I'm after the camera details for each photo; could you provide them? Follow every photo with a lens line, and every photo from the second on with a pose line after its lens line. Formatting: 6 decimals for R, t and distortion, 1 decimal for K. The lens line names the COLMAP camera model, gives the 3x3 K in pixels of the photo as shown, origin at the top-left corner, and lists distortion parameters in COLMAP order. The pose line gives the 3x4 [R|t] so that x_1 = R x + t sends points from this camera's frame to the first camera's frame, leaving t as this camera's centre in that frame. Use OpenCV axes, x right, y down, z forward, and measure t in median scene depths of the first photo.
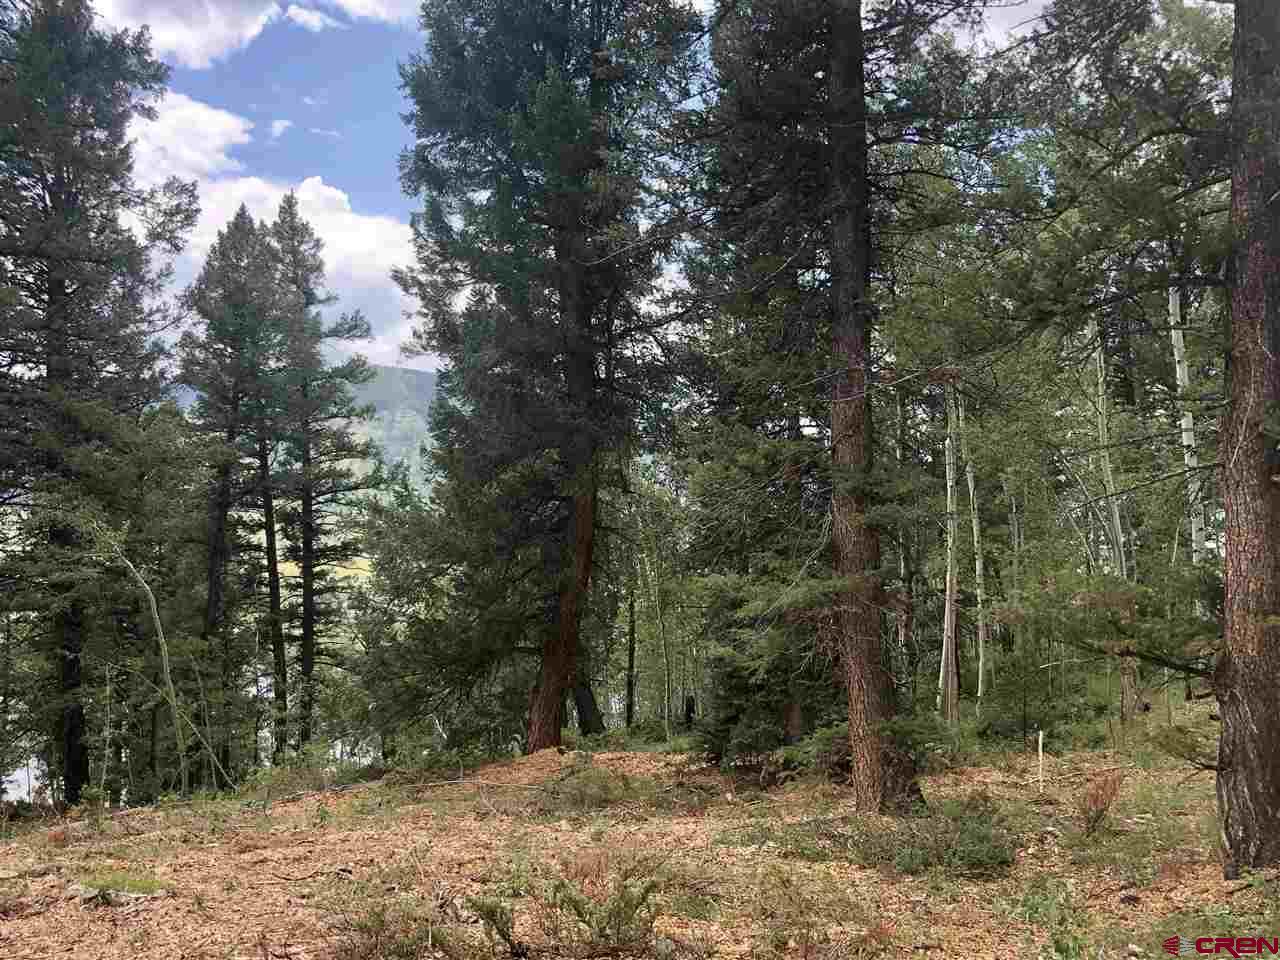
lens RADIAL K [[1307.4, 0, 629.8], [0, 1307.4, 476.1], [0, 0, 1]] dist [0.009120, 0.000000]
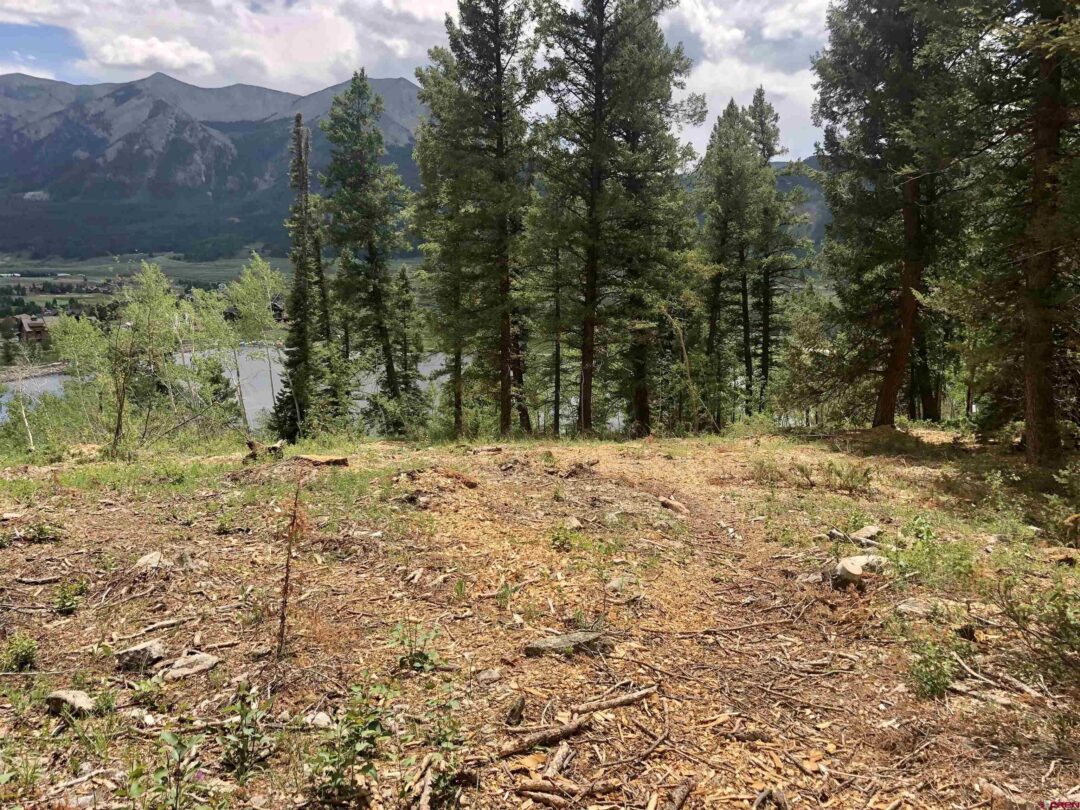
lens RADIAL K [[889.3, 0, 539.7], [0, 889.3, 401.5], [0, 0, 1]] dist [0.015363, -0.009869]
pose [[0.877402, 0.063543, -0.475530, 0.057500], [0.023891, 0.984173, 0.175592, -0.030633], [0.479161, -0.165426, 0.861997, -0.172687]]
